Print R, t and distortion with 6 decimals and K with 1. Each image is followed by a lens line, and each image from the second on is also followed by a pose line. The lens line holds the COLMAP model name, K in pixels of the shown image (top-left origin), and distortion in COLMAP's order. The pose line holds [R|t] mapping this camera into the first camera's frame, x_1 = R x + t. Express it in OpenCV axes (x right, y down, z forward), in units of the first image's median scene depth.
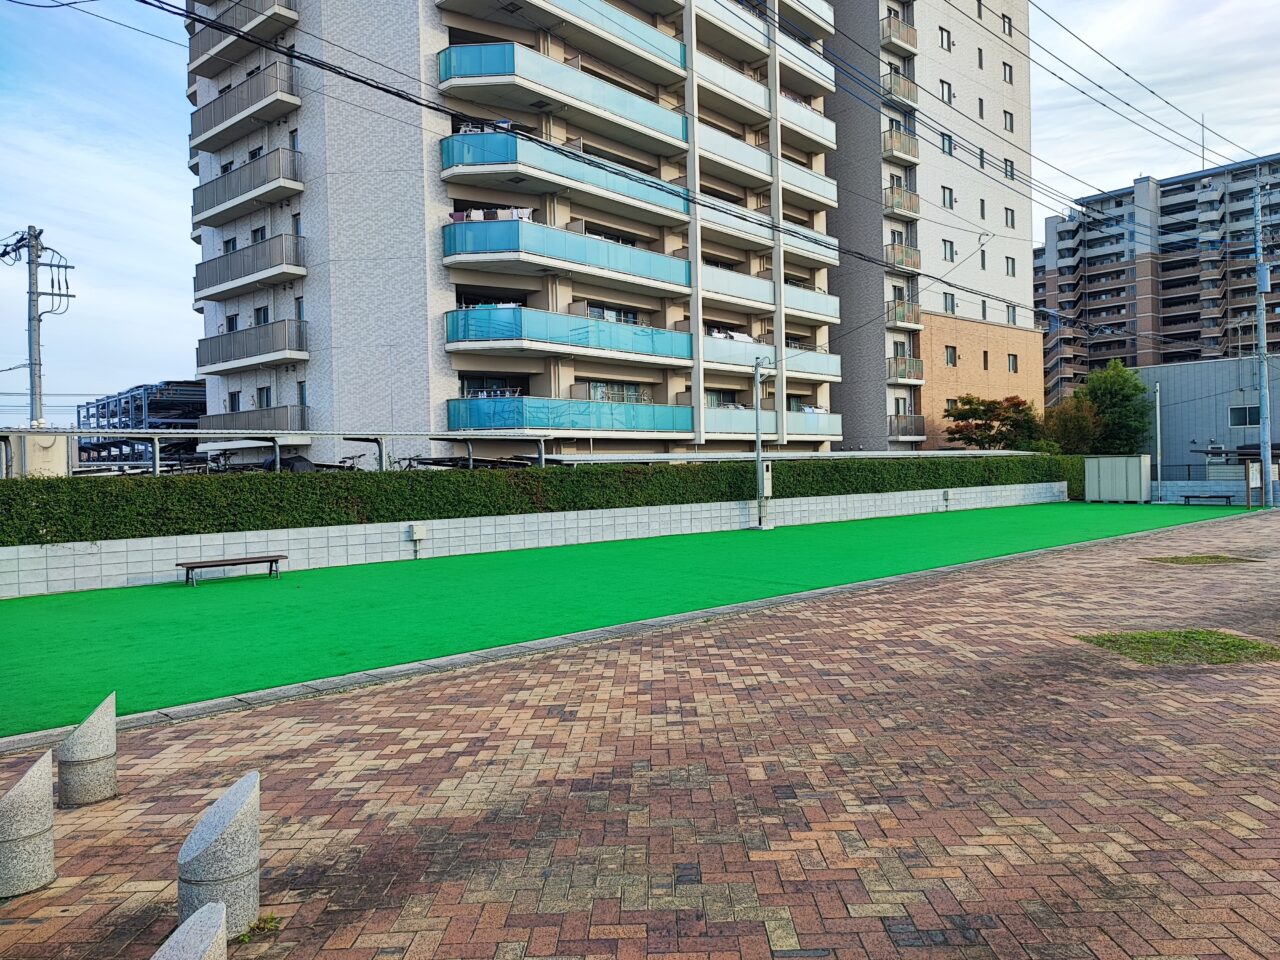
lens RADIAL K [[944.2, 0, 638.9], [0, 944.2, 473.3], [0, 0, 1]] dist [0.015608, -0.005777]
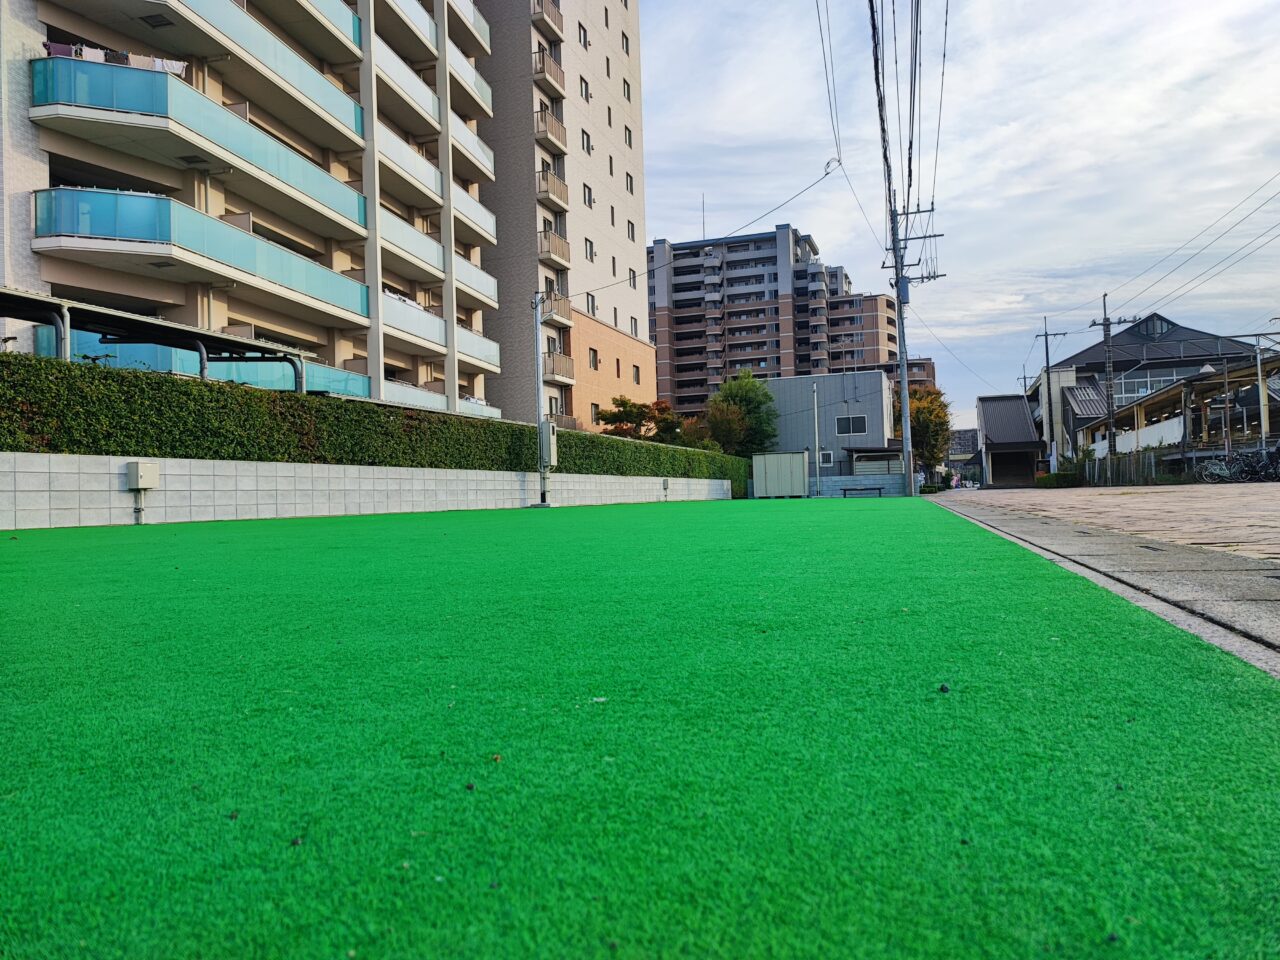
lens RADIAL K [[944.2, 0, 651.7], [0, 944.2, 472.6], [0, 0, 1]] dist [0.015608, -0.005777]
pose [[0.864164, 0.008523, 0.503138, -0.113479], [0.016109, 0.998876, -0.044588, 0.039876], [-0.502953, 0.046636, 0.863055, 0.162578]]
